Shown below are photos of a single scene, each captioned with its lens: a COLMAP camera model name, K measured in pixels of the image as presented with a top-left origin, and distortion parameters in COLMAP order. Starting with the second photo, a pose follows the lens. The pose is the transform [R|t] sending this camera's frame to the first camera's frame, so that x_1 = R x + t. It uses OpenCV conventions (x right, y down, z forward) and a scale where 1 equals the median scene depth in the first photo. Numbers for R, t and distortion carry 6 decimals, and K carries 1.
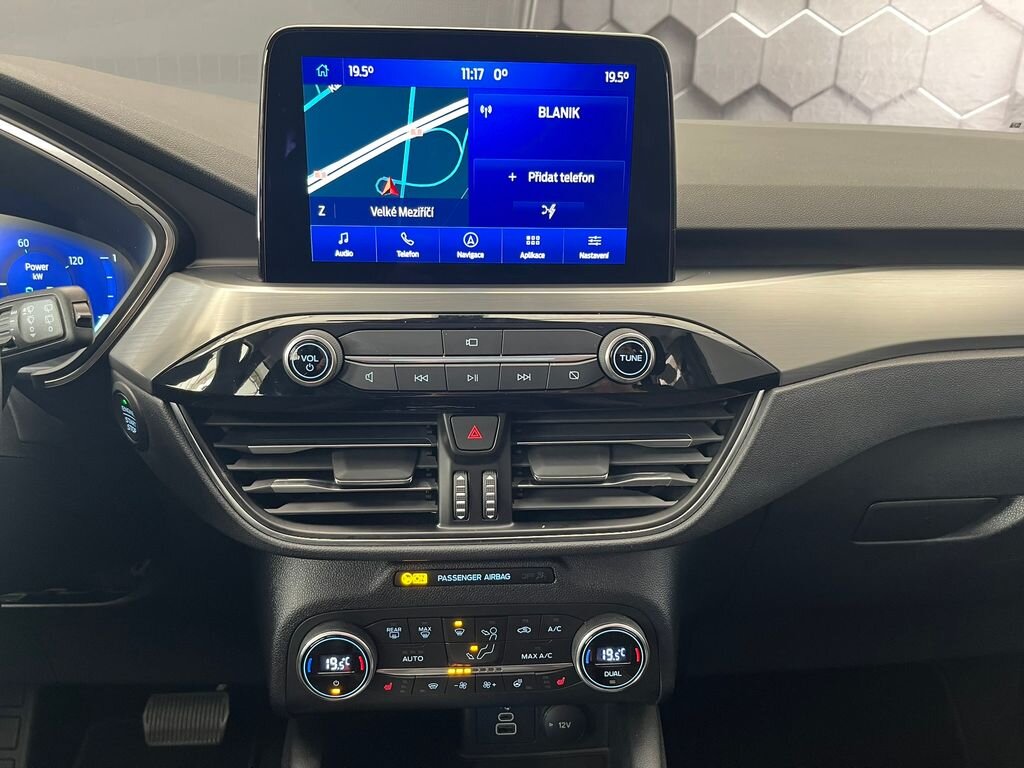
lens RADIAL K [[781.3, 0, 512.0], [0, 781.3, 384.0], [0, 0, 1]] dist [0.057611, -0.095220]
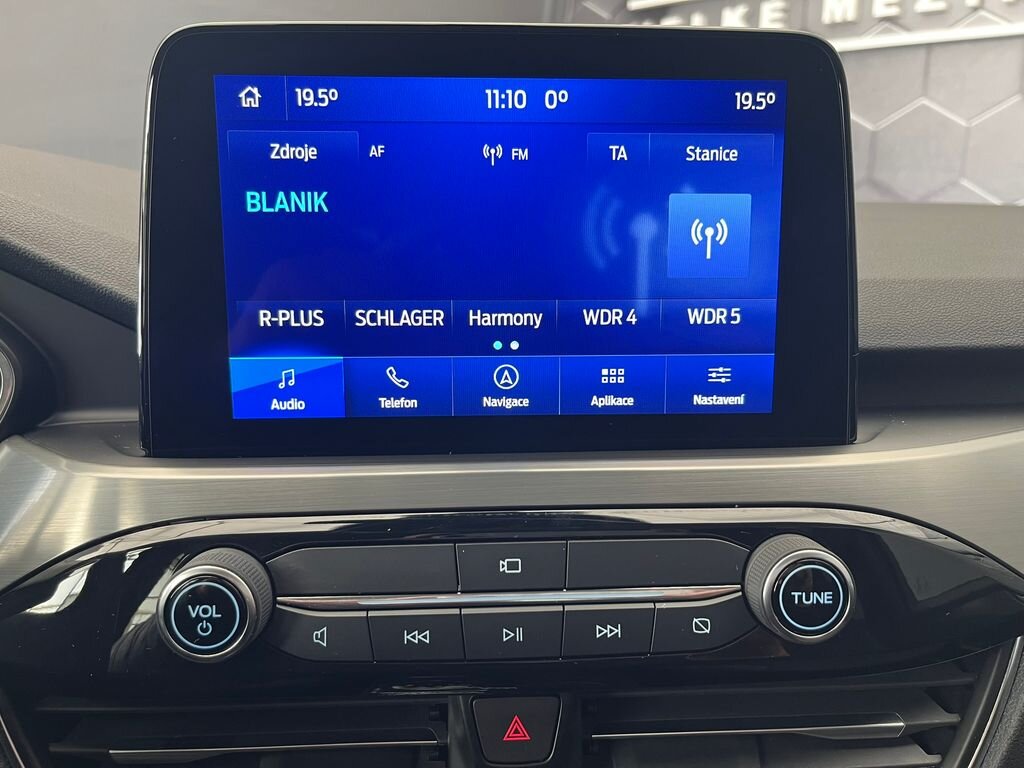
lens RADIAL K [[803.8, 0, 512.0], [0, 803.8, 384.0], [0, 0, 1]] dist [0.109011, -0.222159]
pose [[0.999540, -0.013258, -0.027291, -0.031957], [0.009724, 0.992010, -0.125781, -0.103538], [0.028741, 0.125458, 0.991683, 0.406812]]
